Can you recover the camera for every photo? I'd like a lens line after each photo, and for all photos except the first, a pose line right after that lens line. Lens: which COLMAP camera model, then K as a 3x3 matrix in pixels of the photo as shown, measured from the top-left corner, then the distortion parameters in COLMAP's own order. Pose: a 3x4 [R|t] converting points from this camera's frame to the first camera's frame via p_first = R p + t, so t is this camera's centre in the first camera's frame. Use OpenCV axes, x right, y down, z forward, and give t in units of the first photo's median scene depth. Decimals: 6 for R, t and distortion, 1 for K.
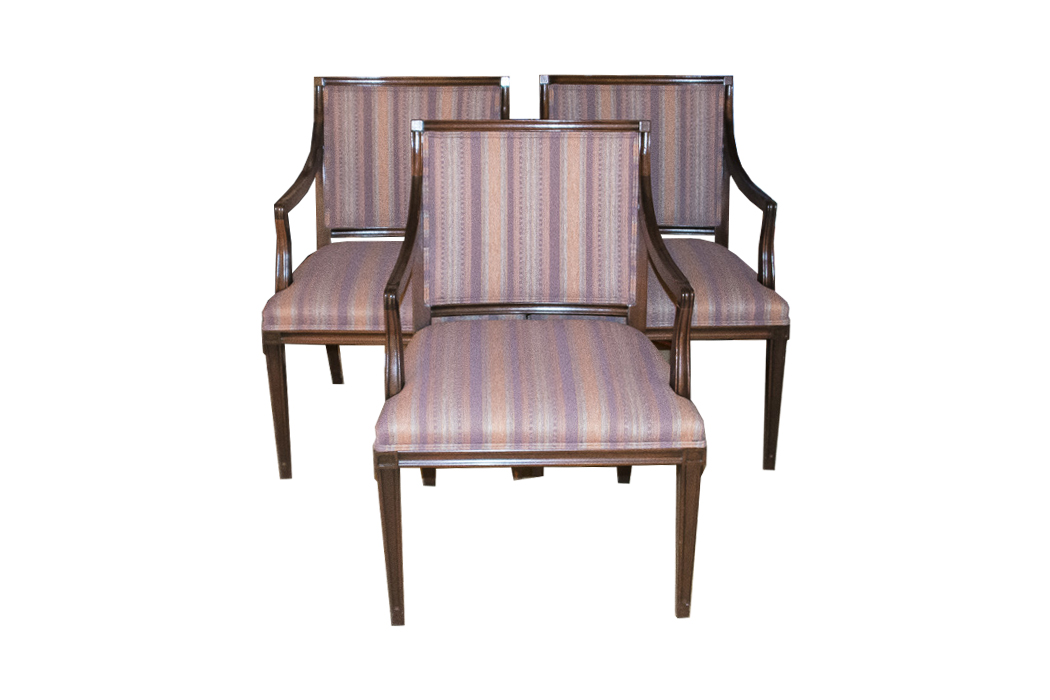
lens RADIAL K [[1188.6, 0, 518.7], [0, 1188.6, 346.8], [0, 0, 1]] dist [-0.175489, 0.000000]
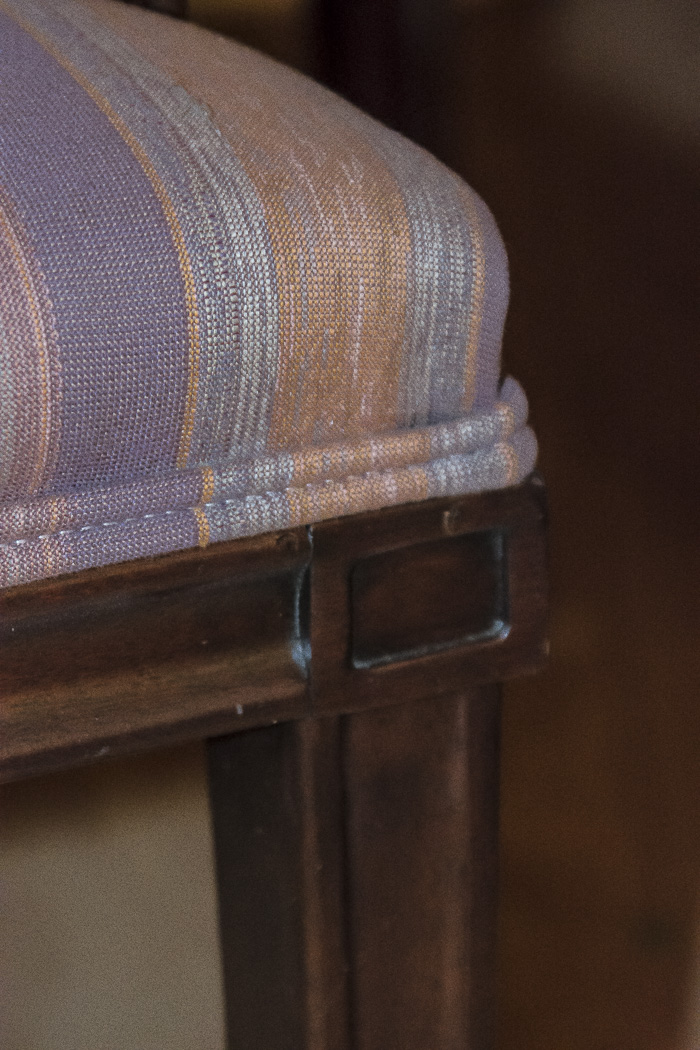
lens RADIAL K [[4636.1, 0, 348.5], [0, 4636.1, 524.9], [0, 0, 1]] dist [0.274292, 0.000000]
pose [[0.898021, -0.165872, 0.407486, 0.000815], [0.165327, 0.985551, 0.036831, 0.063214], [-0.407707, 0.034294, 0.912468, 0.589652]]
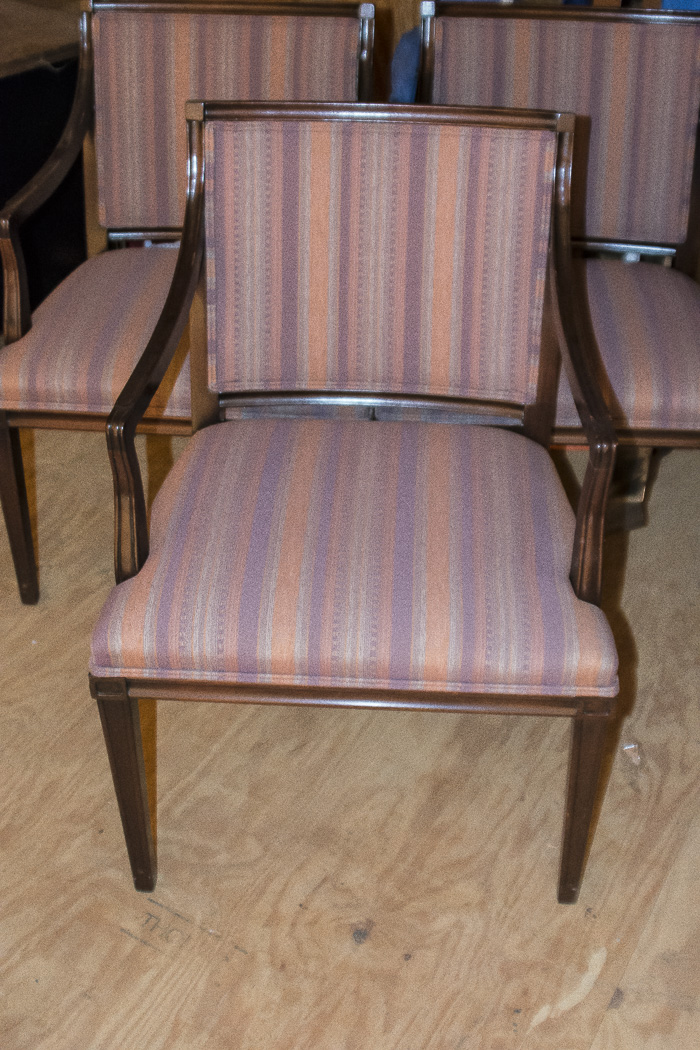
lens RADIAL K [[1319.9, 0, 359.3], [0, 1319.9, 524.8], [0, 0, 1]] dist [-0.144551, 0.000000]
pose [[0.996267, 0.051545, -0.069251, 0.057773], [-0.034723, 0.973693, 0.225202, -0.131827], [0.079037, -0.221957, 0.971848, 0.294479]]
